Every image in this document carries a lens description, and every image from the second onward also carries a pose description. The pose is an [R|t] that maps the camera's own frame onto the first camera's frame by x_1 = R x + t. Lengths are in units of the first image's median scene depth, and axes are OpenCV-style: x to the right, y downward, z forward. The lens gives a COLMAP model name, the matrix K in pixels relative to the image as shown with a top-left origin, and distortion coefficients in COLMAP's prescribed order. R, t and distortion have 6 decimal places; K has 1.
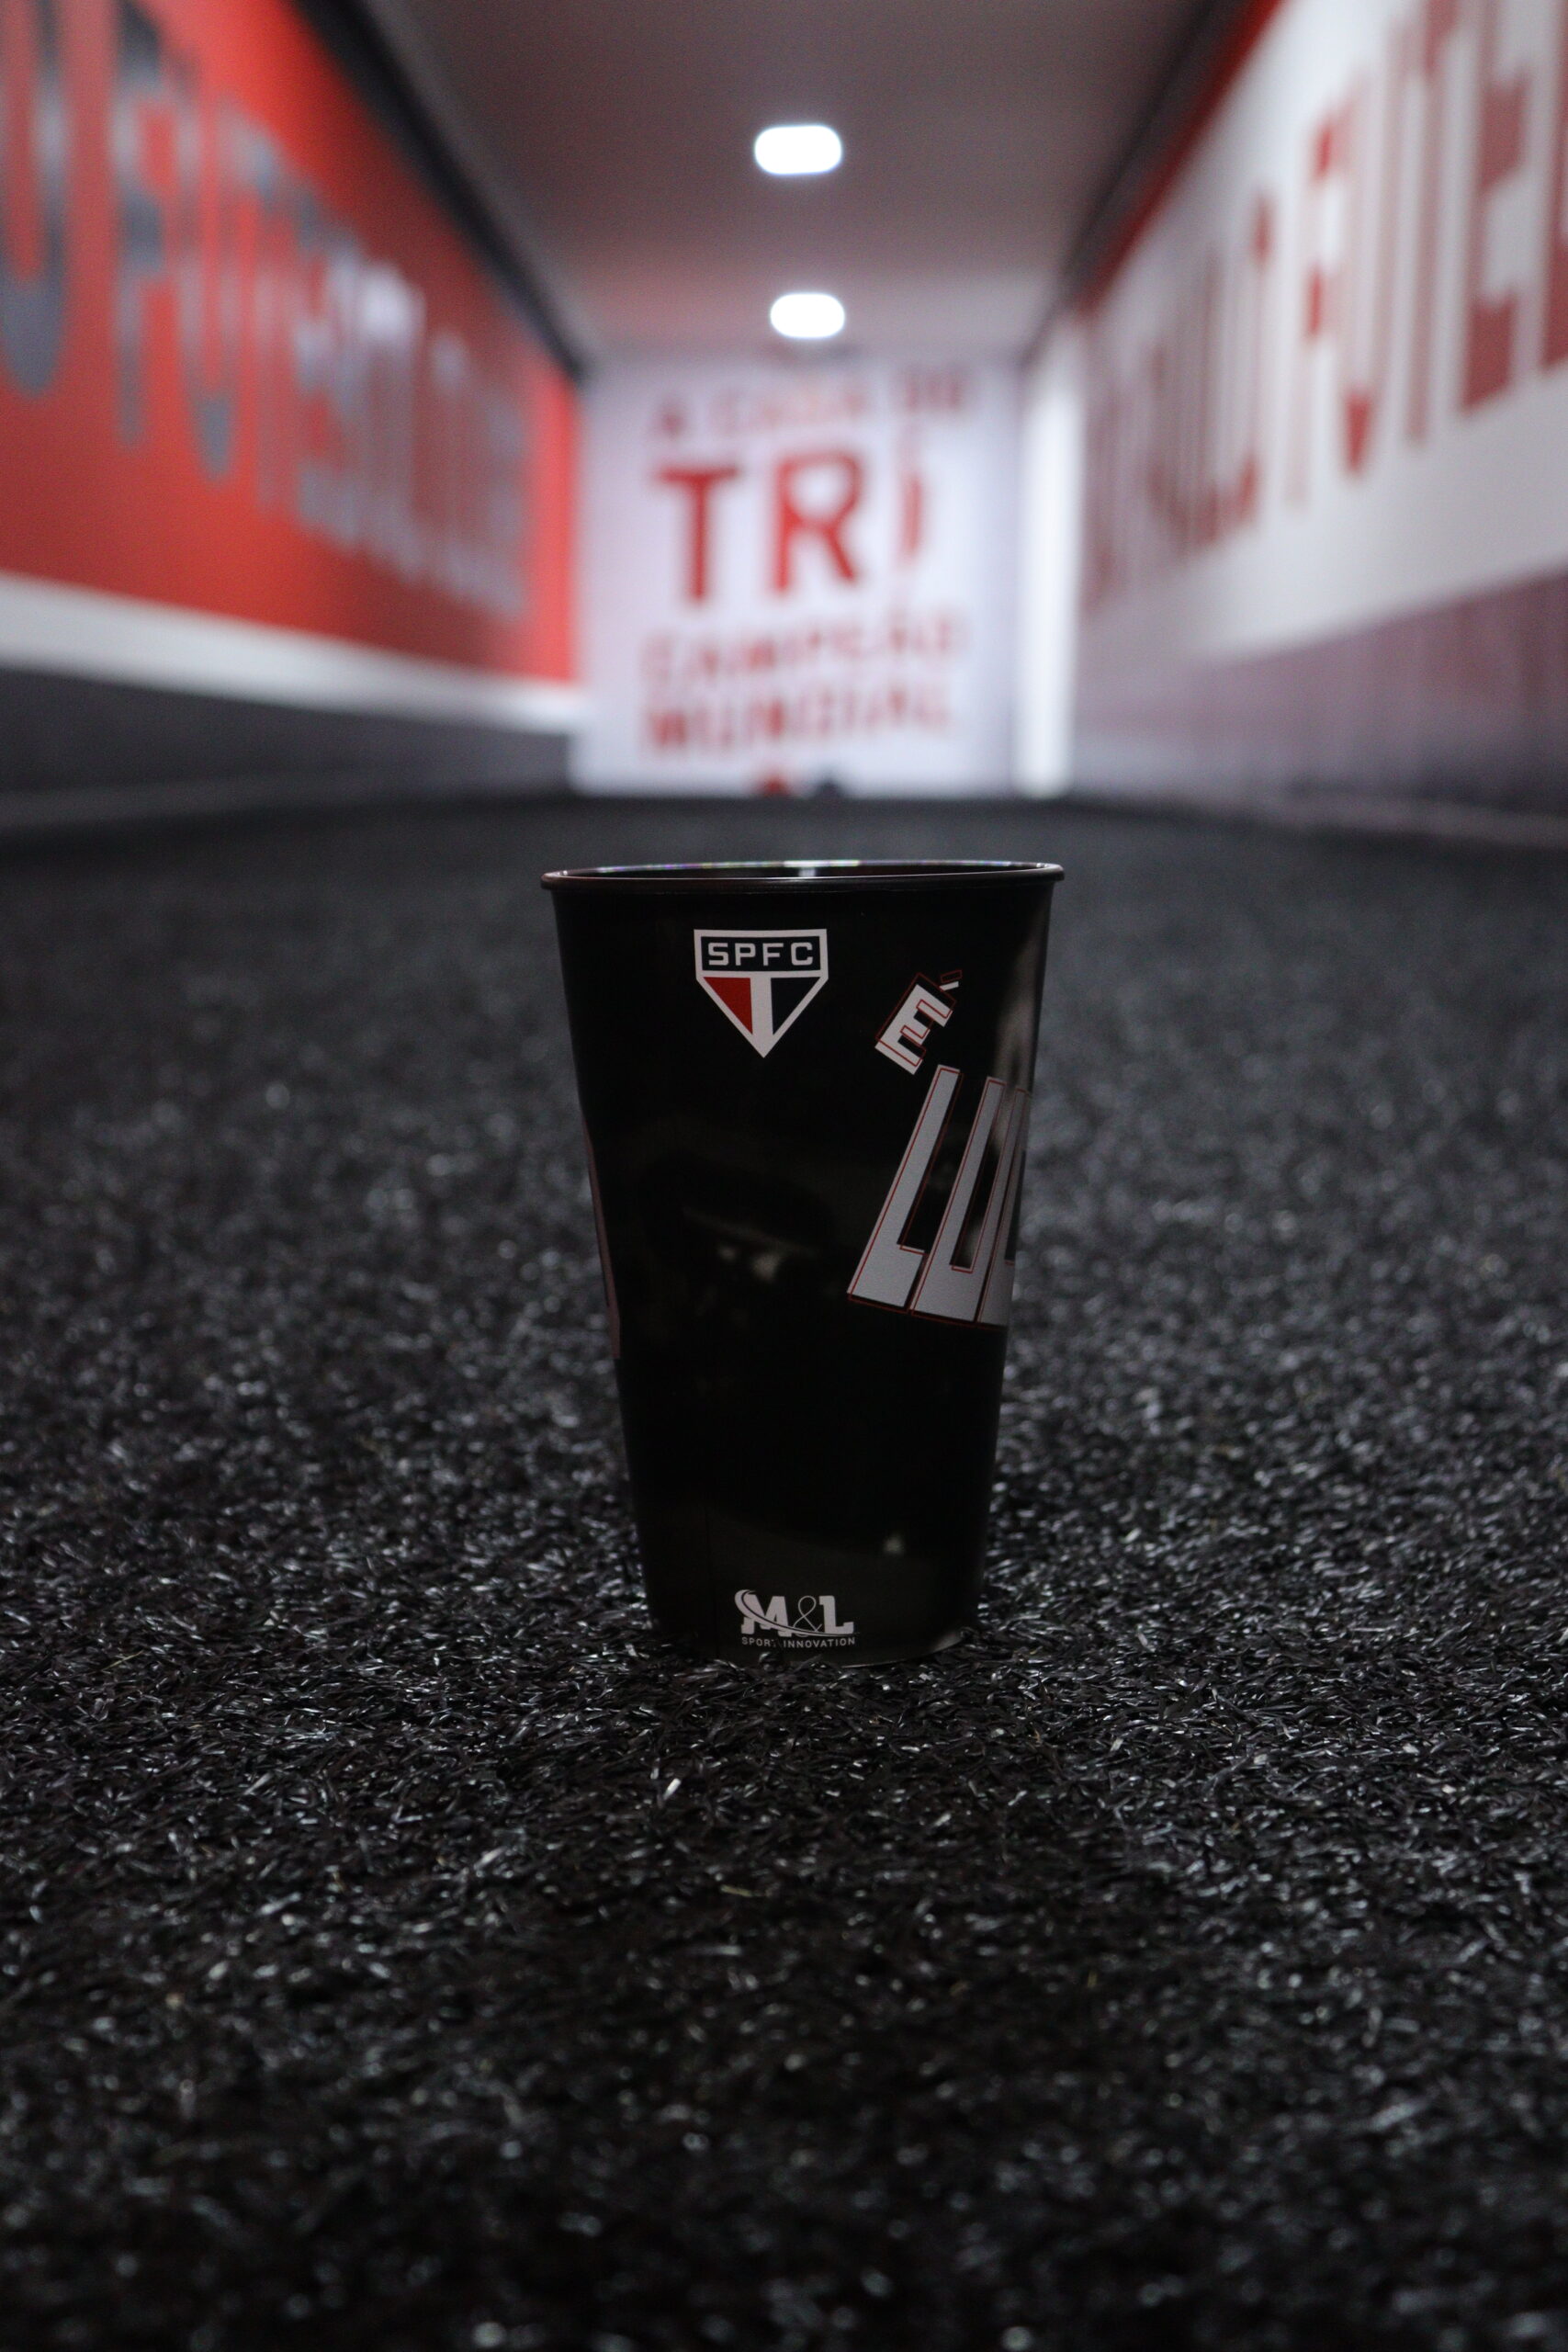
lens RADIAL K [[3157.5, 0, 794.3], [0, 3157.5, 1178.1], [0, 0, 1]] dist [-0.003906, 0.011298]
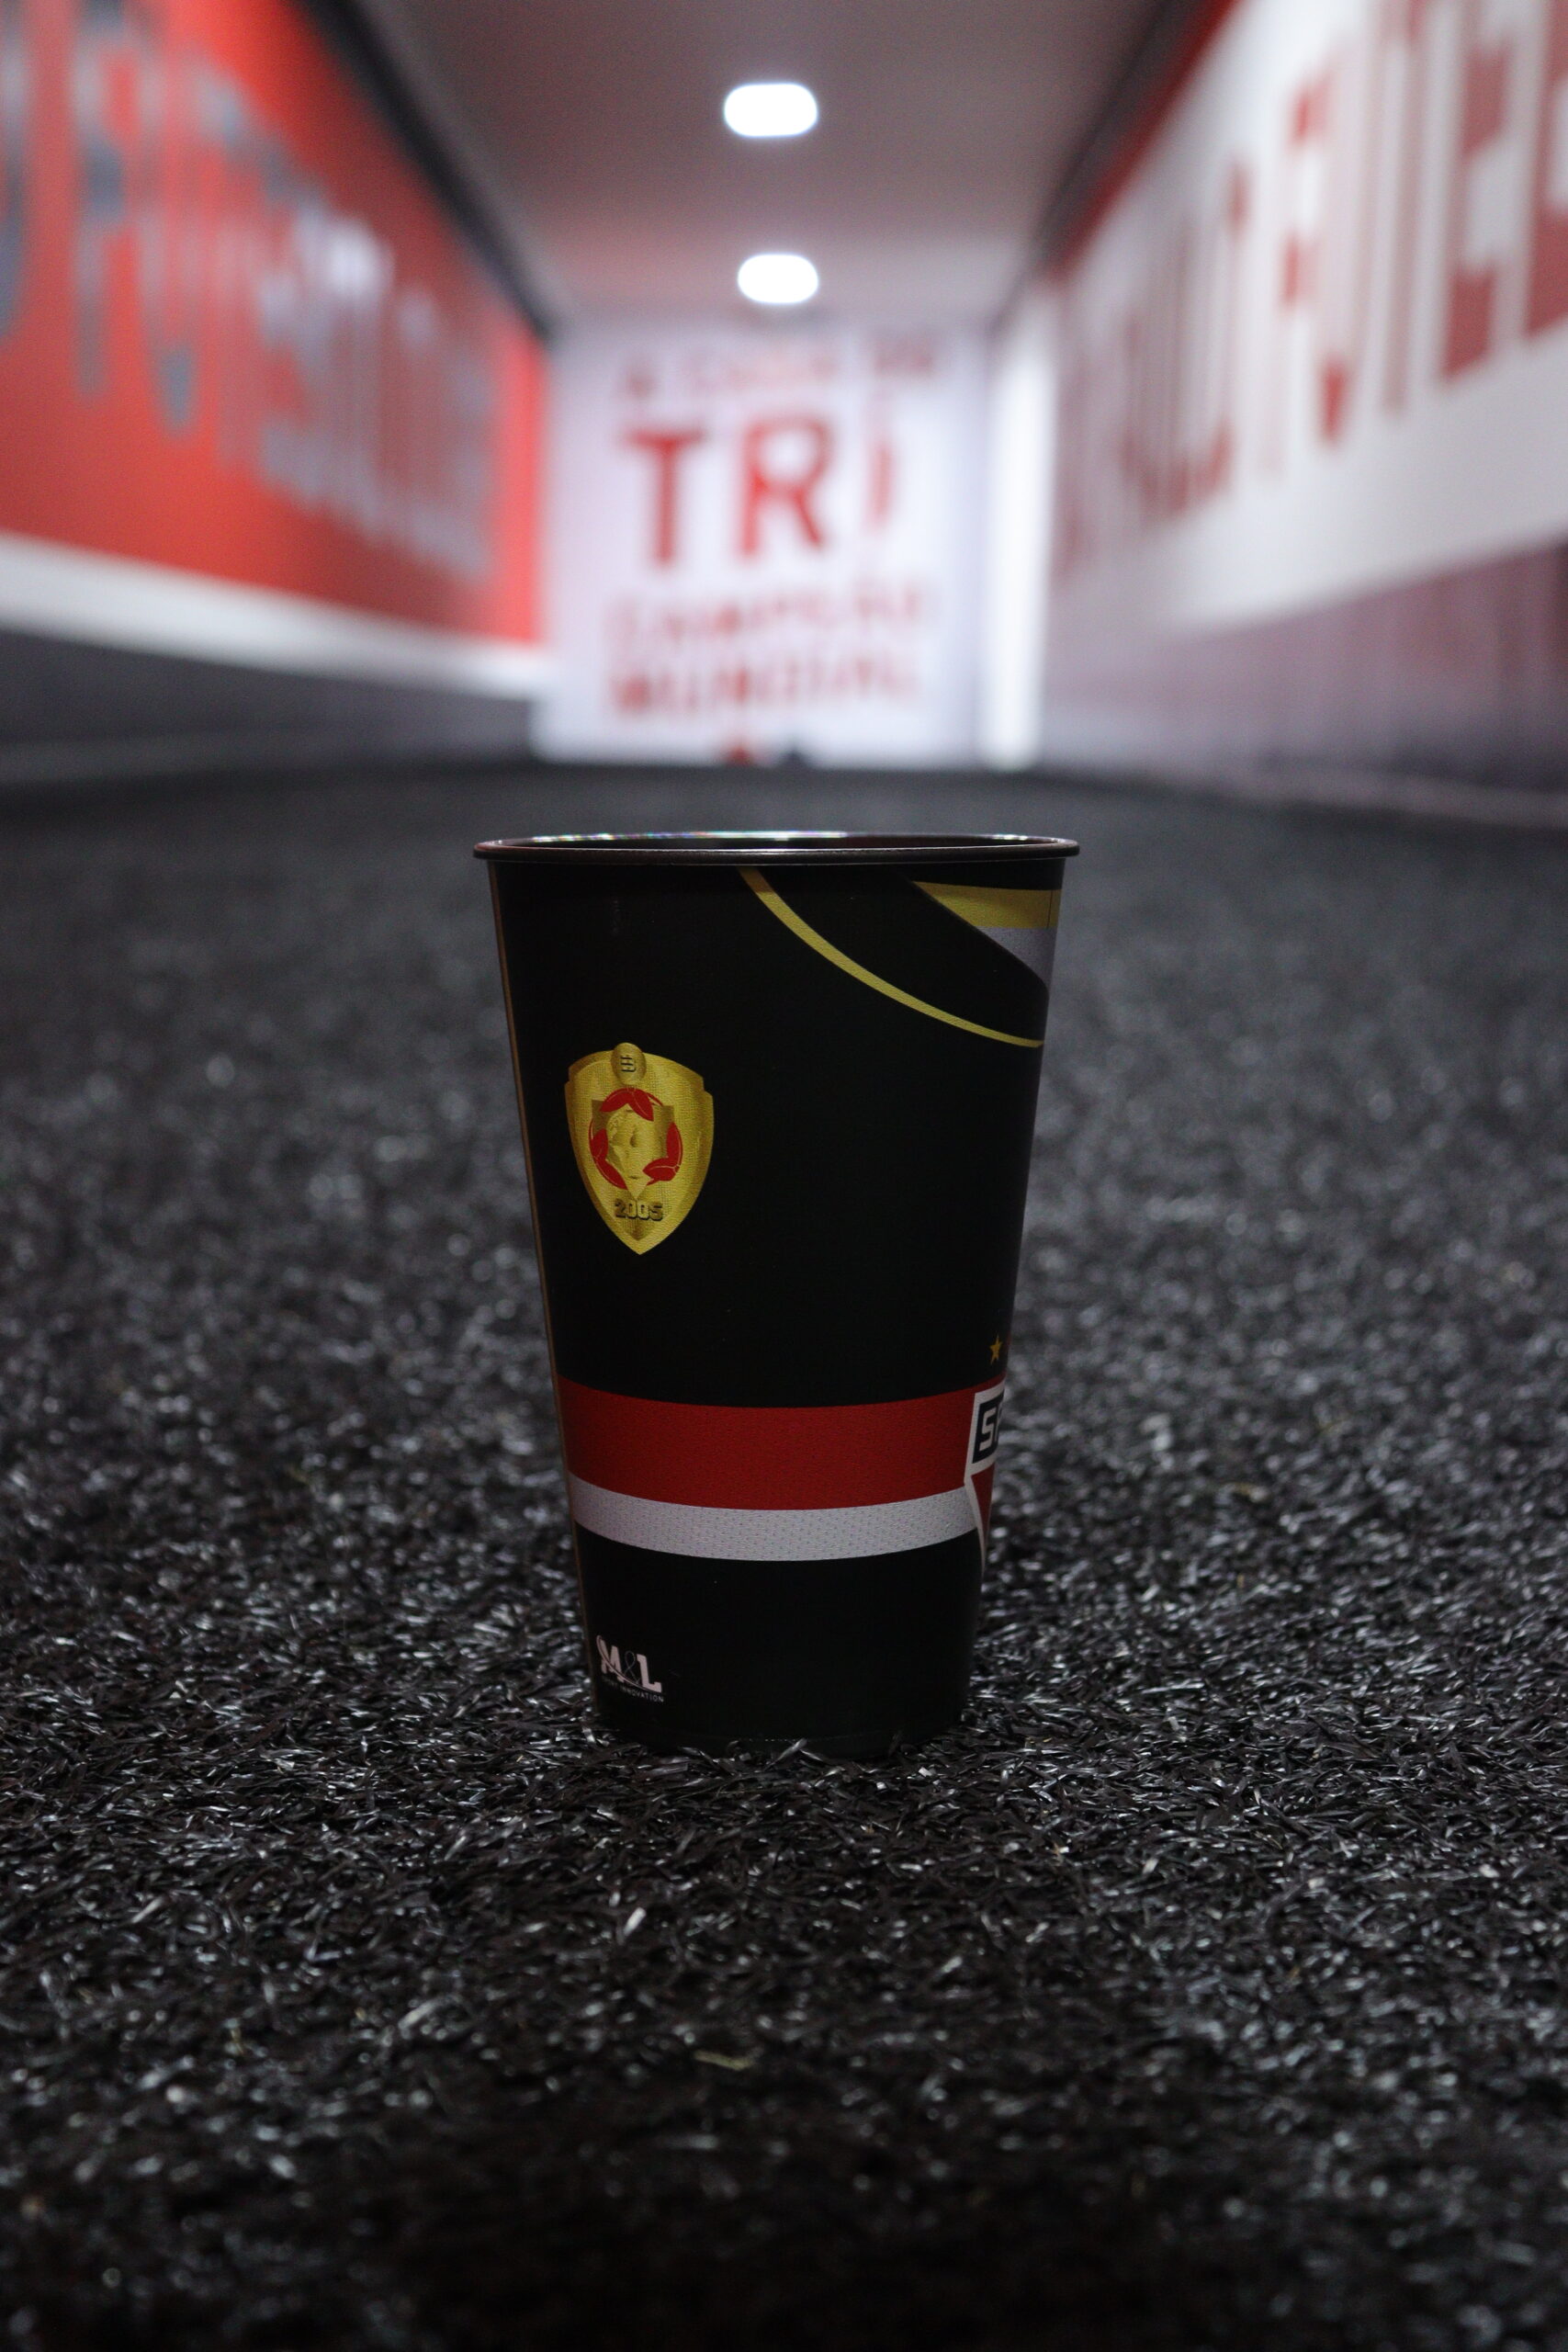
lens RADIAL K [[3128.8, 0, 784.0], [0, 3128.8, 1183.4], [0, 0, 1]] dist [-0.009902, -0.031196]
pose [[0.999879, 0.011744, 0.010216, -0.008270], [-0.011875, 0.999846, 0.012950, -0.015469], [-0.010063, -0.013069, 0.999864, 0.138944]]
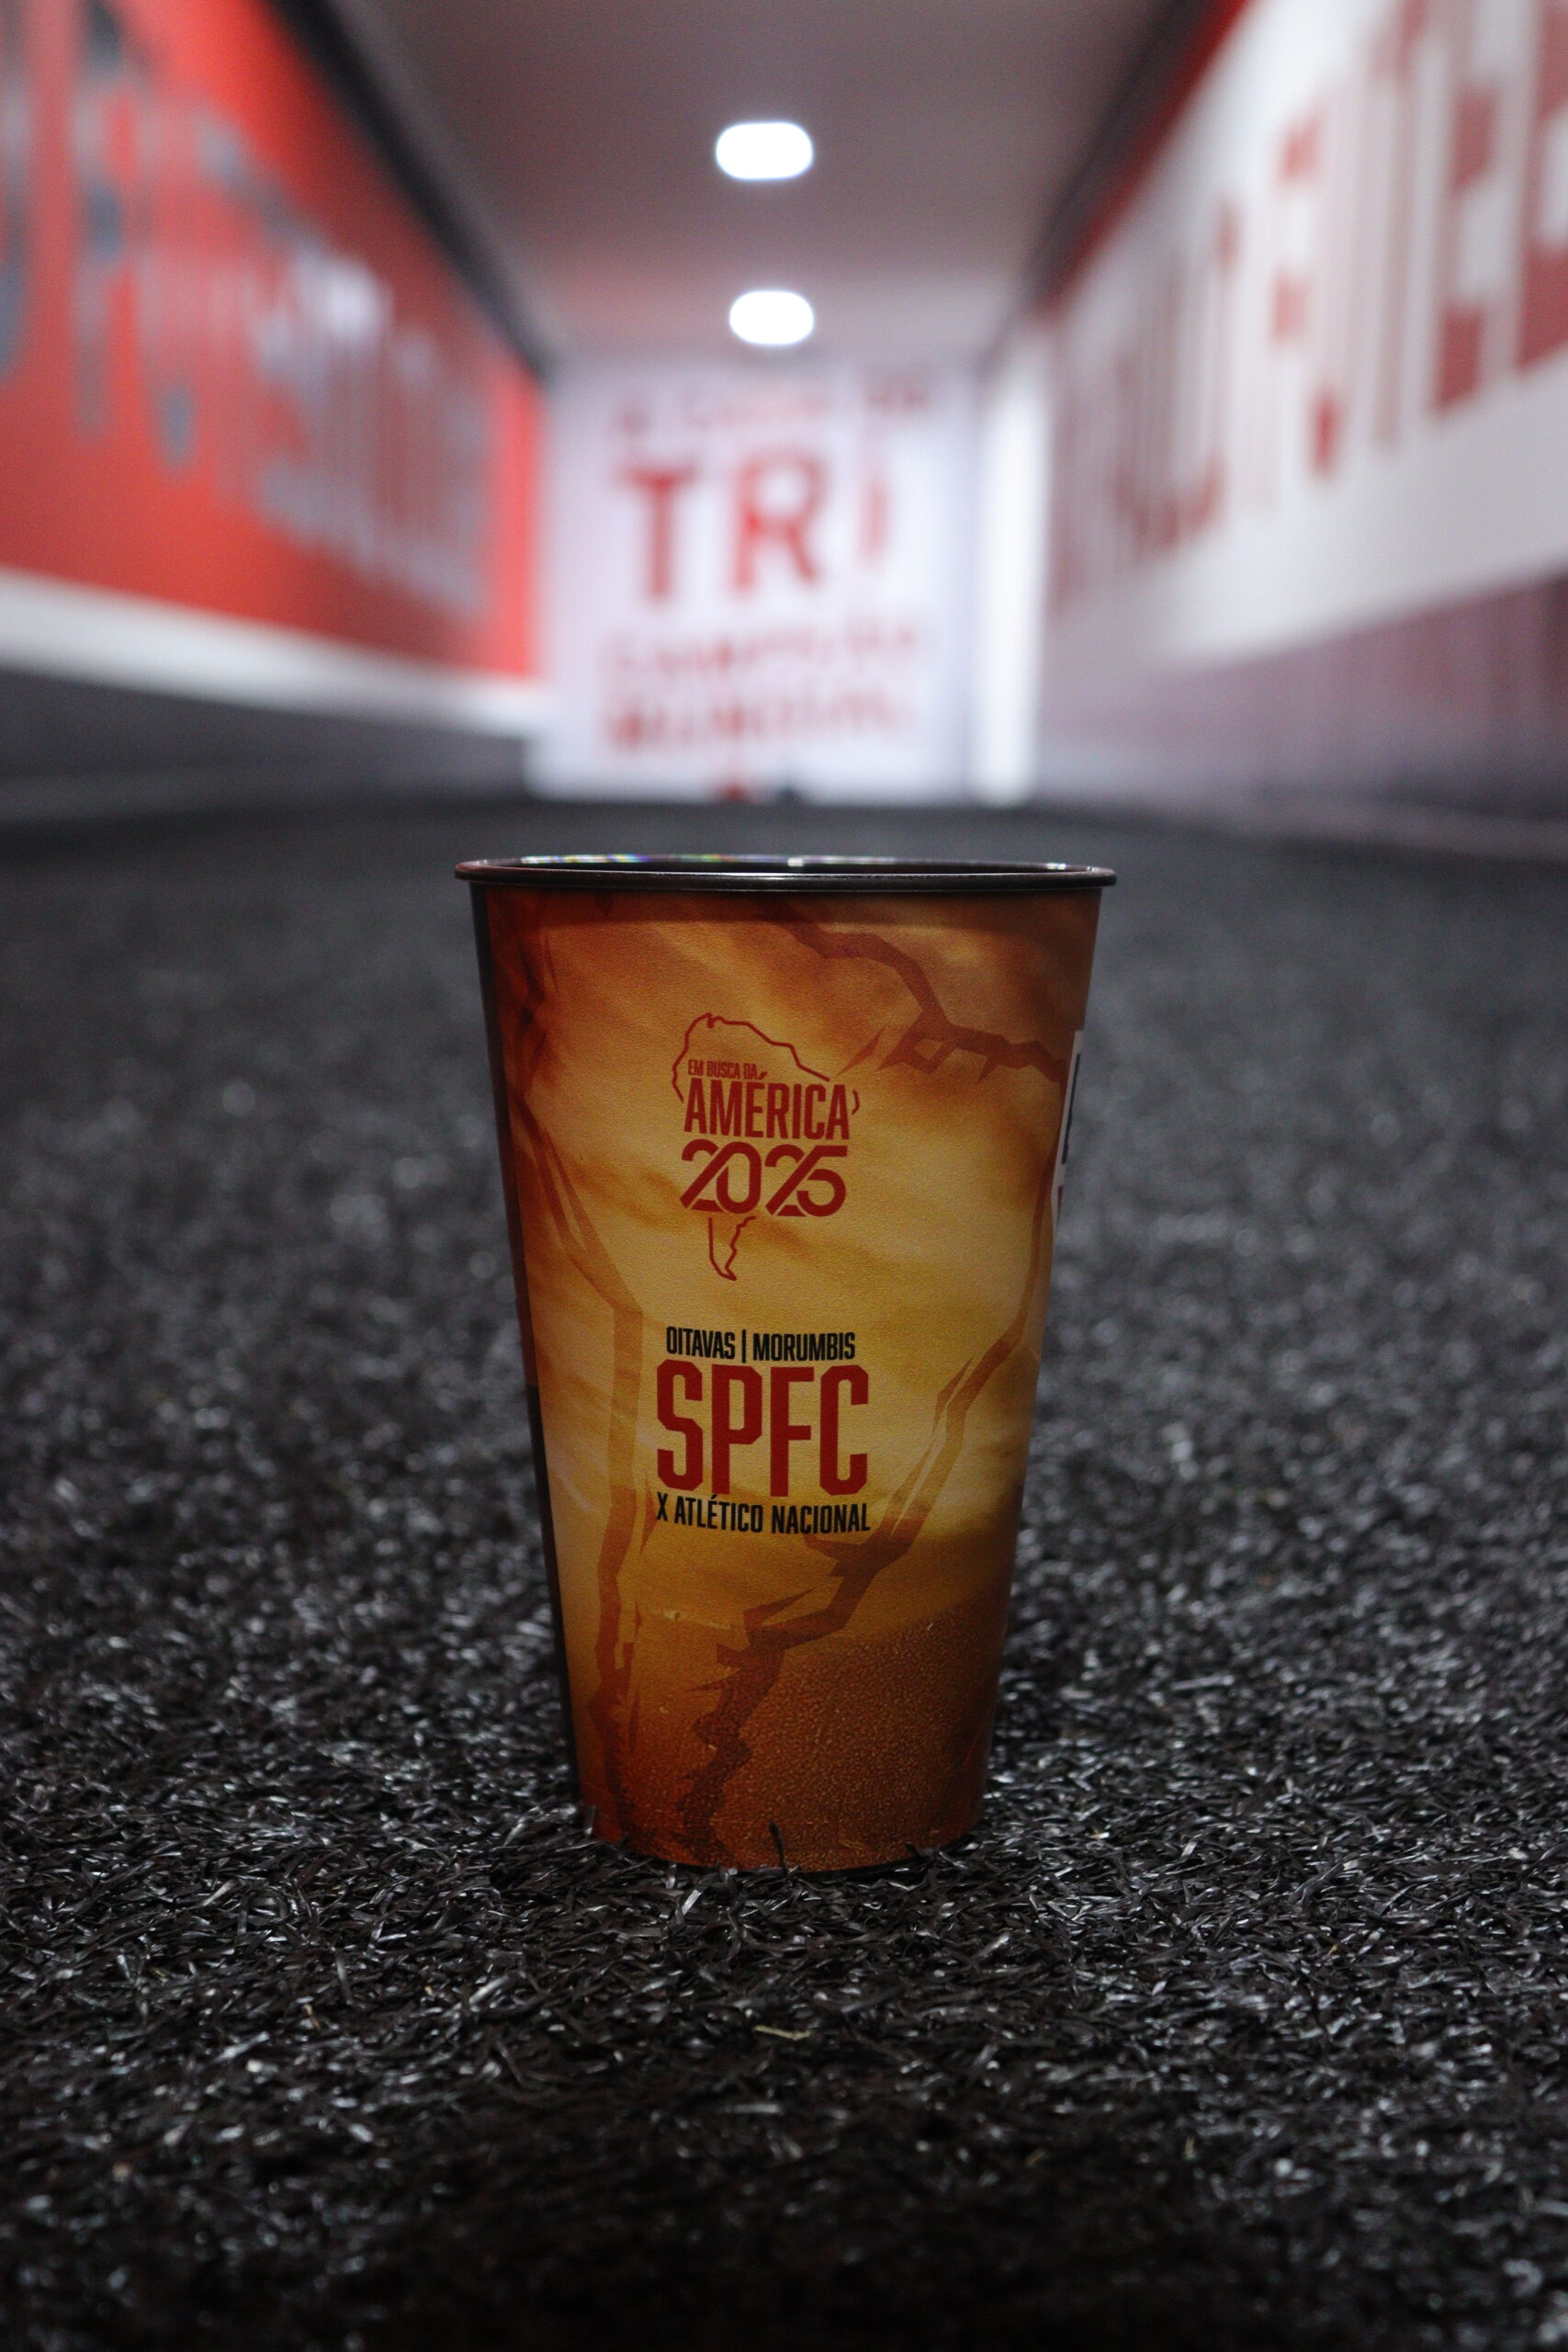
lens RADIAL K [[3126.8, 0, 785.8], [0, 3126.8, 1176.5], [0, 0, 1]] dist [-0.001771, -0.057684]
pose [[0.999879, 0.008181, 0.013244, -0.022671], [-0.008178, 0.999967, -0.000312, -0.007598], [-0.013246, 0.000204, 0.999912, 0.114594]]
